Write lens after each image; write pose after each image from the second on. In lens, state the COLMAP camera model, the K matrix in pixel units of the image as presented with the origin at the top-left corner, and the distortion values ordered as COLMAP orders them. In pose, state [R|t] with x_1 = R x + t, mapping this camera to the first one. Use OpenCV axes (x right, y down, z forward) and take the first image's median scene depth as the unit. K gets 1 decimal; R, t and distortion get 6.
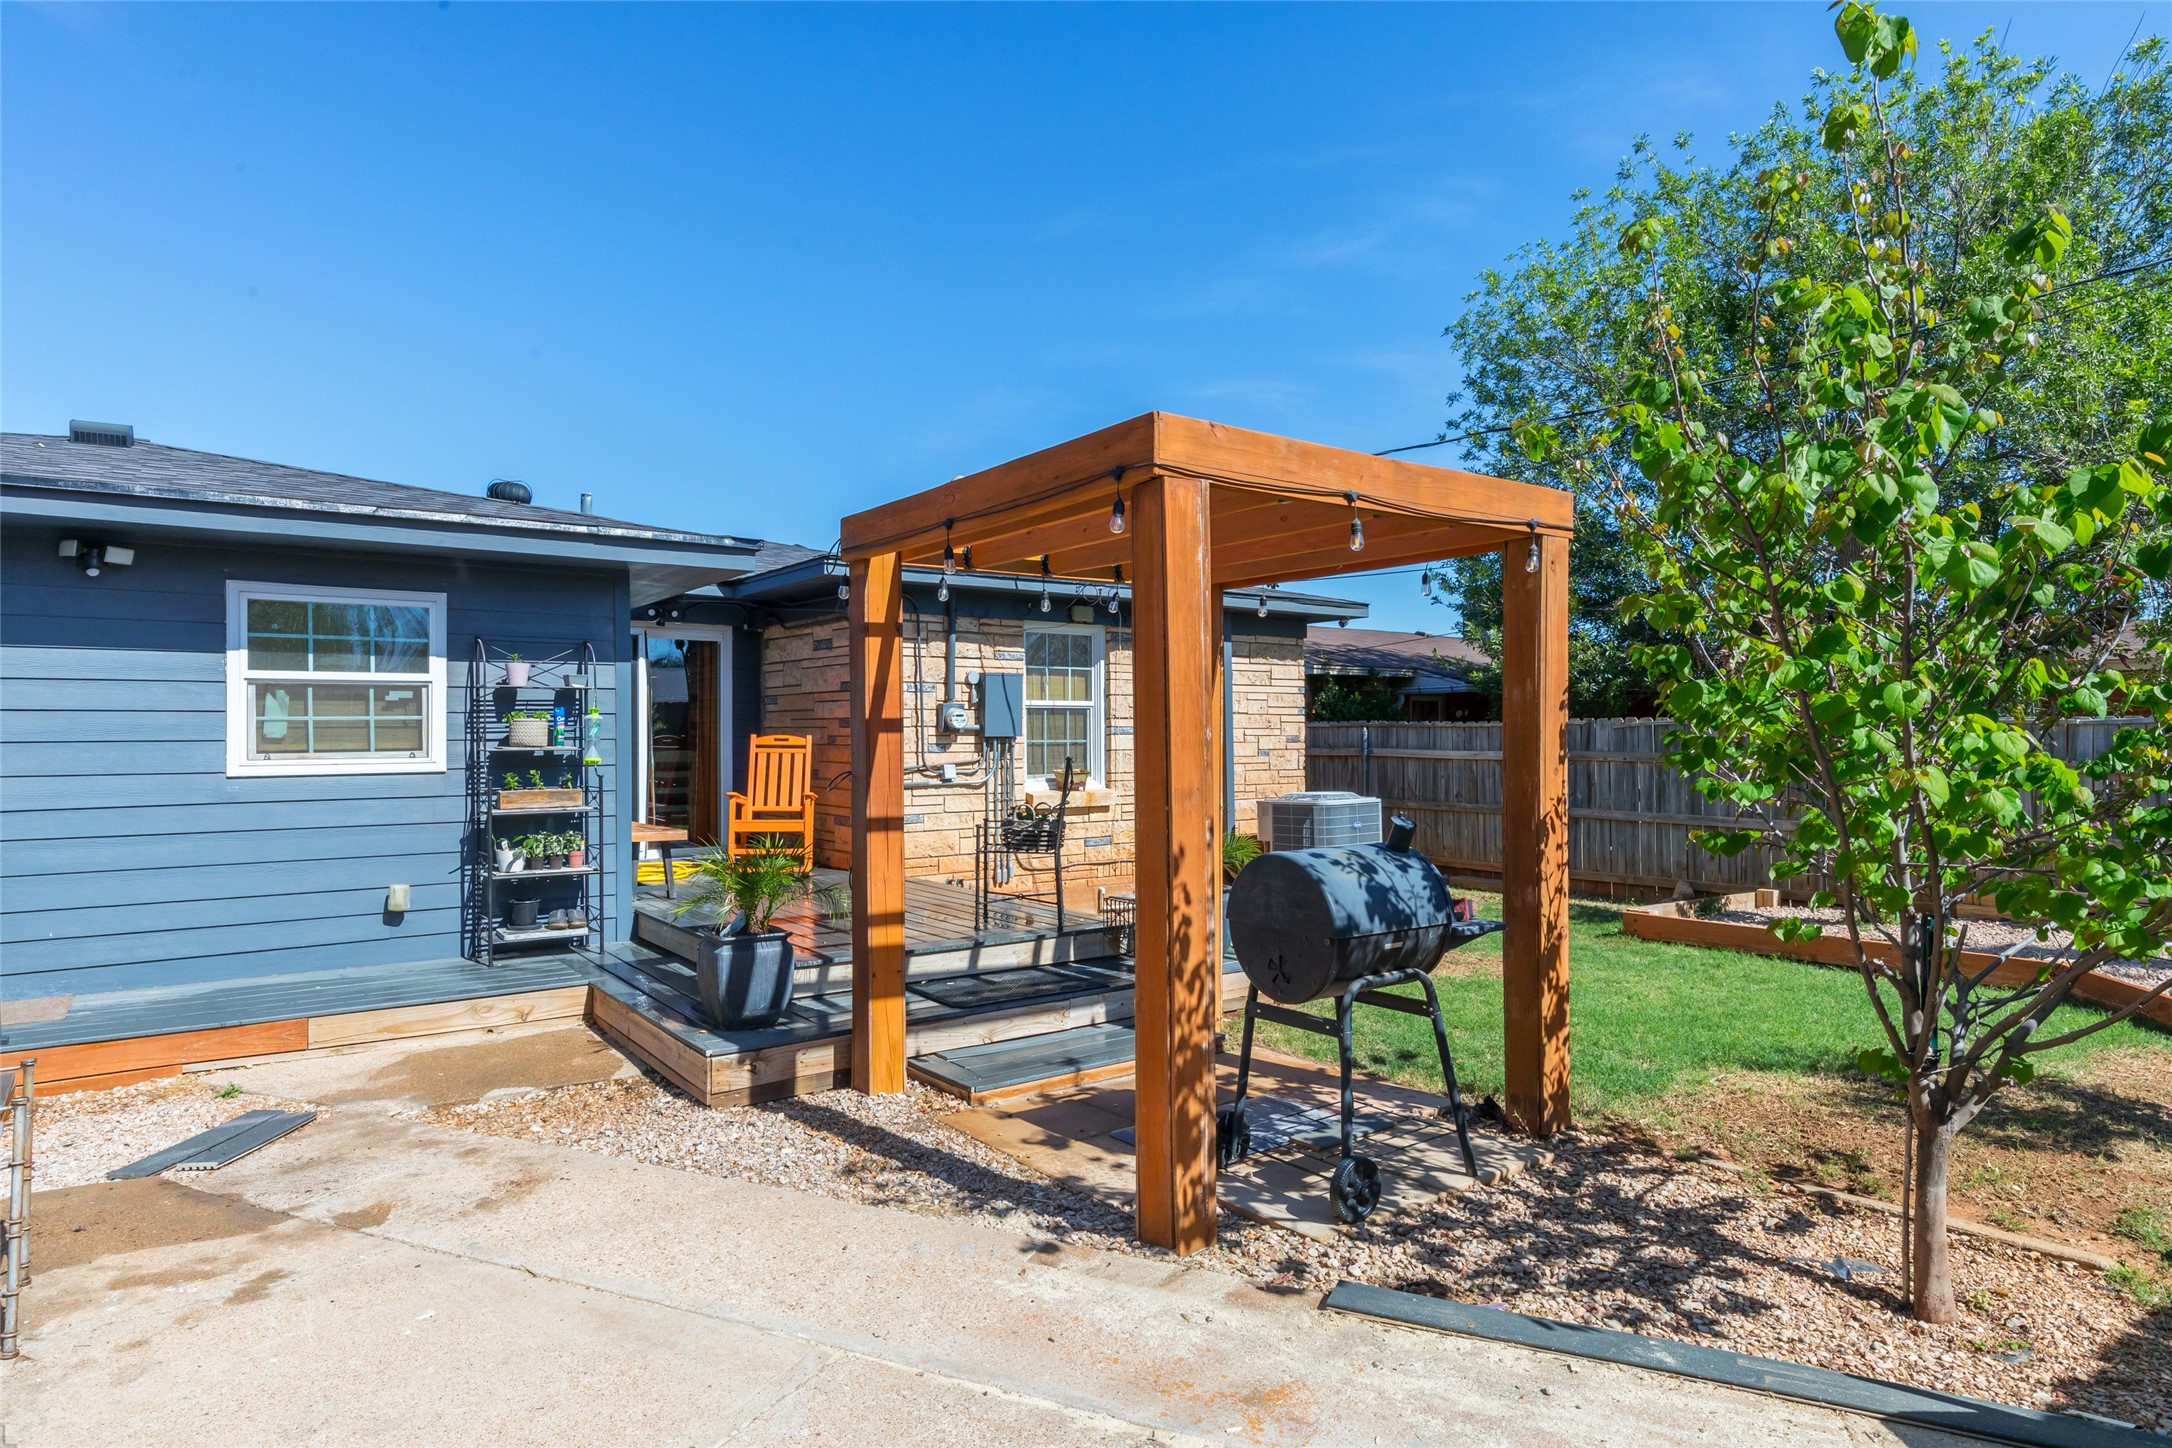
lens RADIAL K [[1197.9, 0, 1086.0], [0, 1197.9, 724.0], [0, 0, 1]] dist [0.004198, 0.001706]
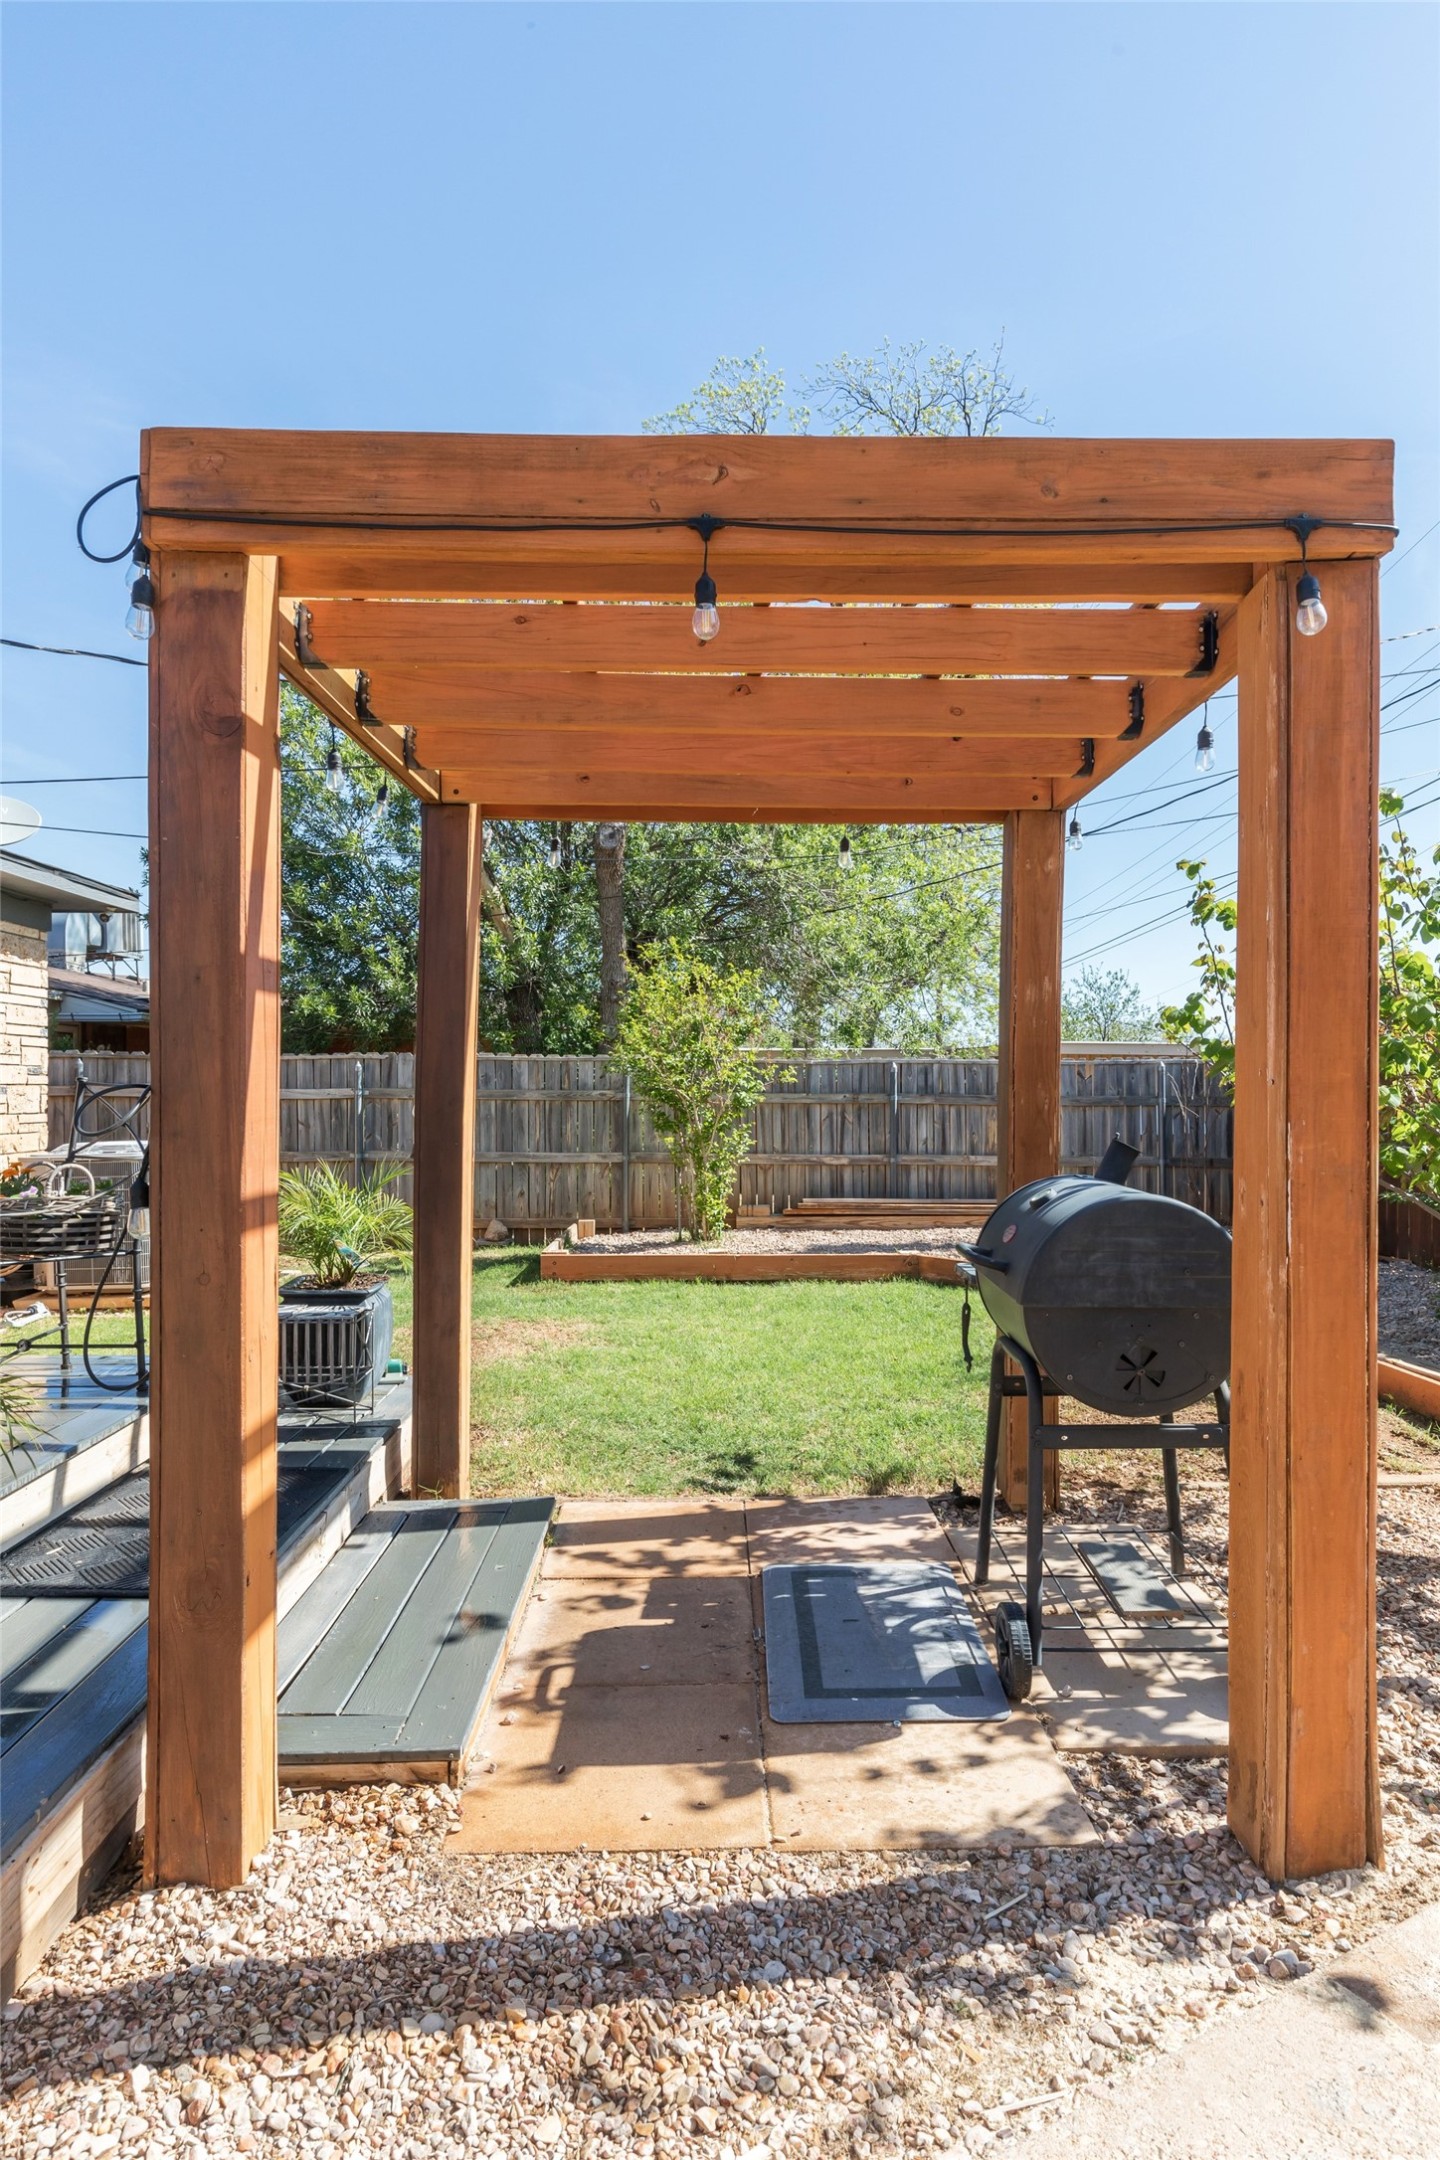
lens RADIAL K [[1191.3, 0, 732.6], [0, 1191.3, 1093.5], [0, 0, 1]] dist [0.004198, 0.001706]
pose [[0.587373, 0.000359, 0.809317, -0.401661], [-0.013242, 0.999870, 0.009167, 0.036139], [-0.809208, -0.016102, 0.587301, 0.616562]]
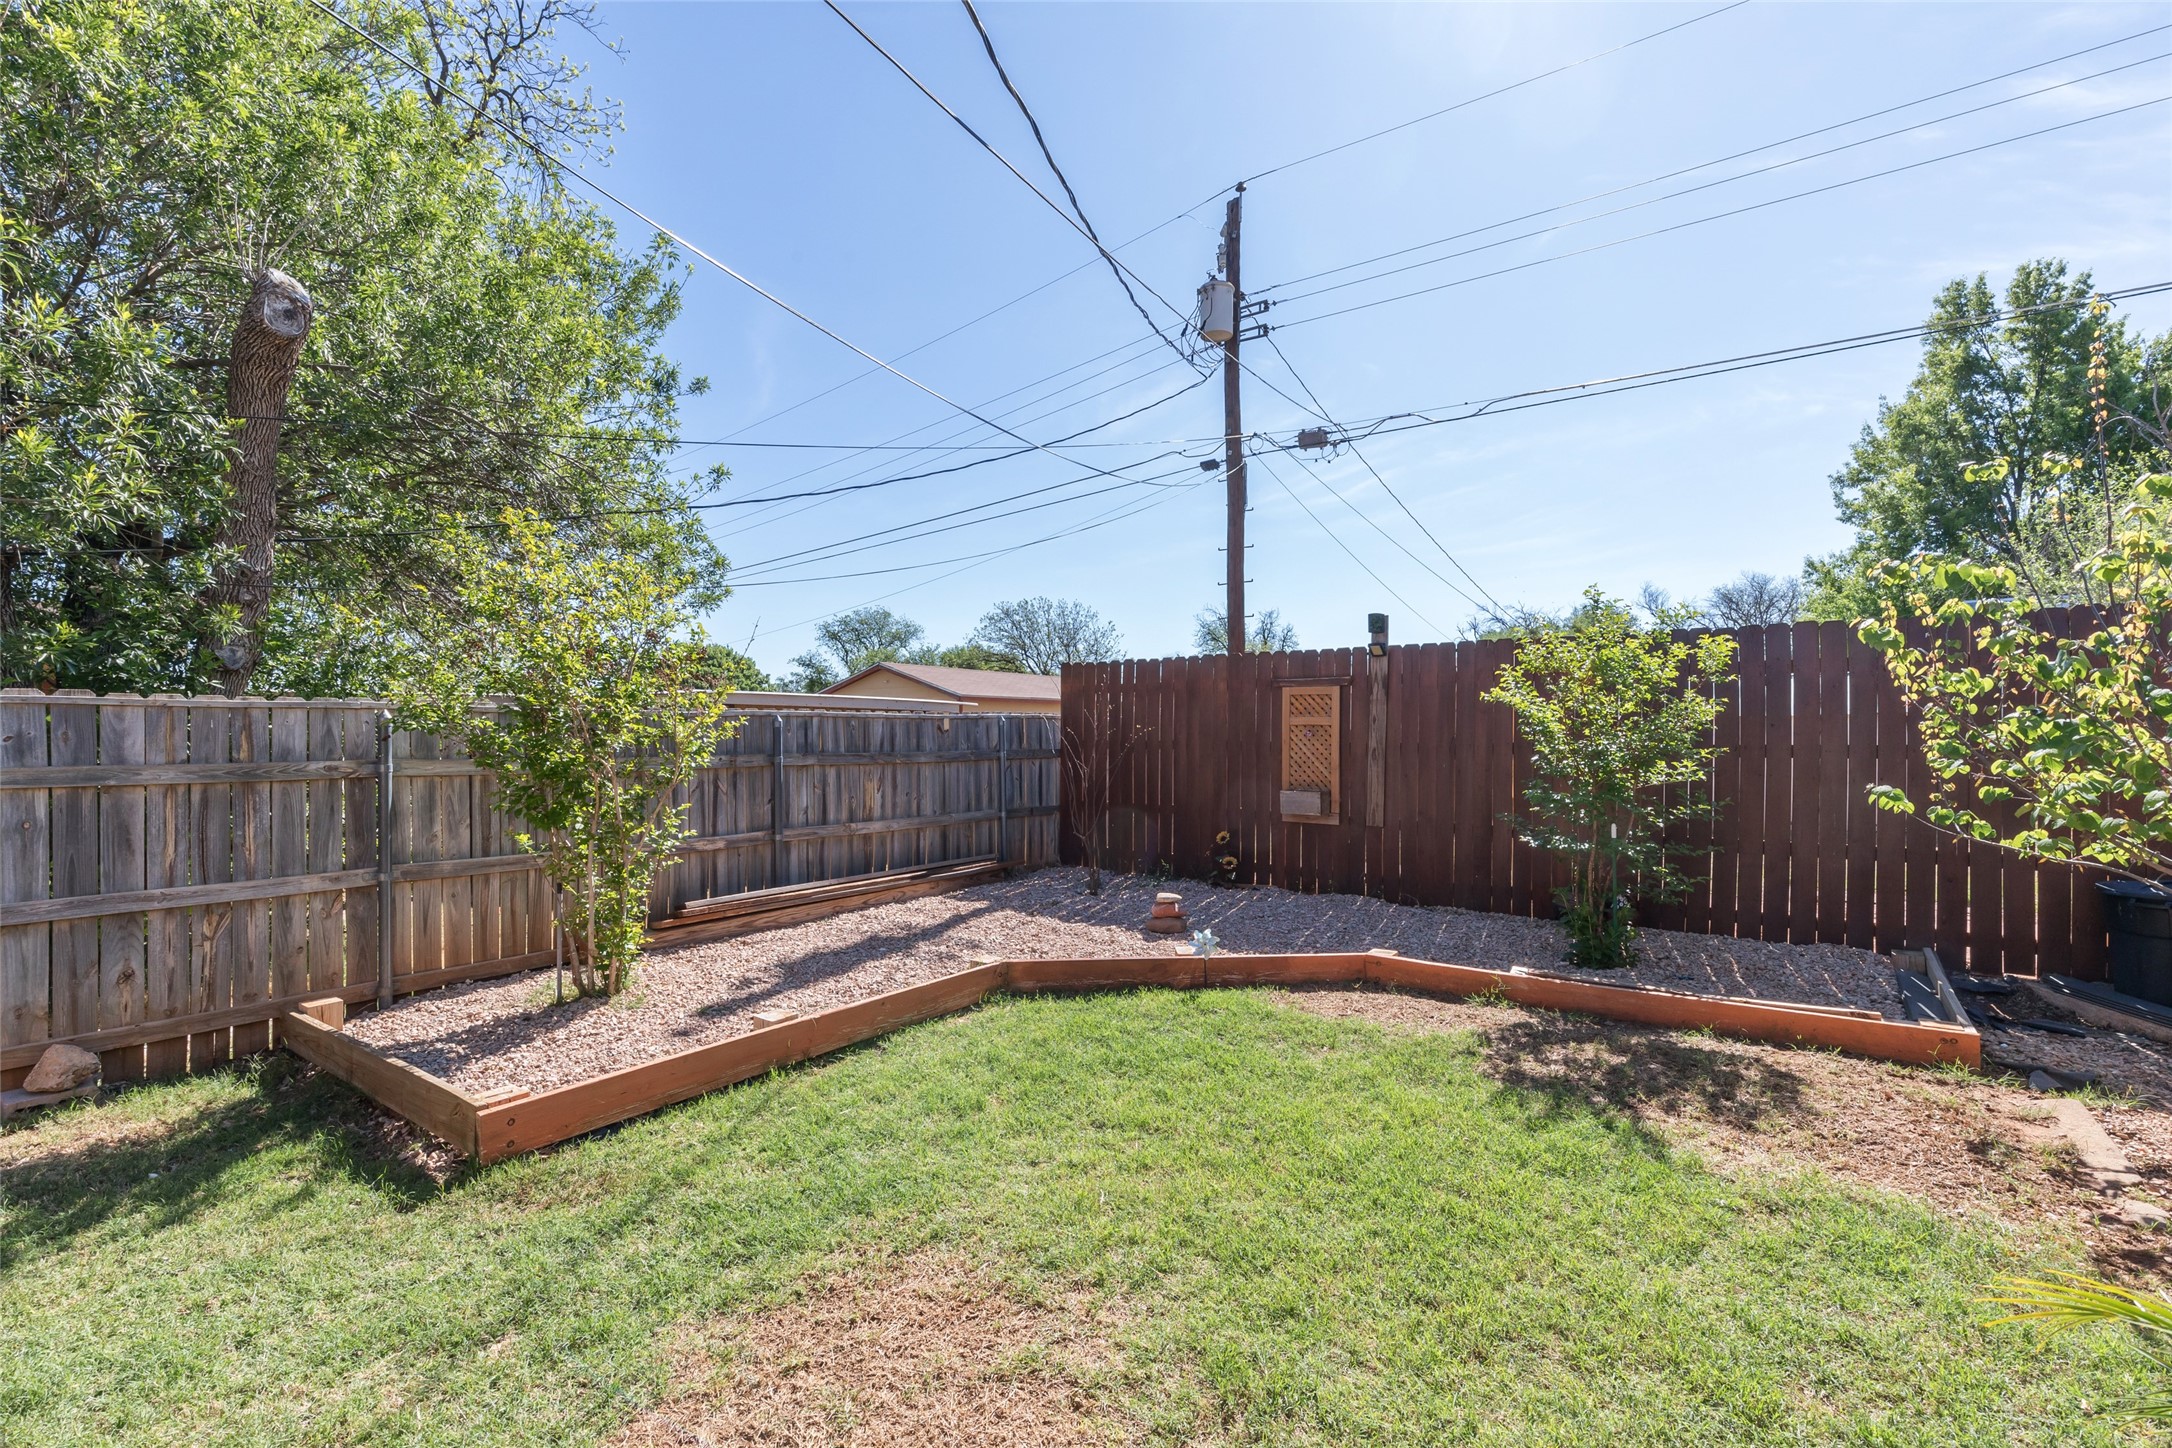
lens RADIAL K [[933.8, 0, 1009.7], [0, 933.8, 729.1], [0, 0, 1]] dist [0.006567, -0.000133]
pose [[-0.251117, 0.006603, 0.967934, 0.128645], [-0.003978, 0.999961, -0.007853, 0.025681], [-0.967949, -0.005823, -0.251081, 1.671724]]
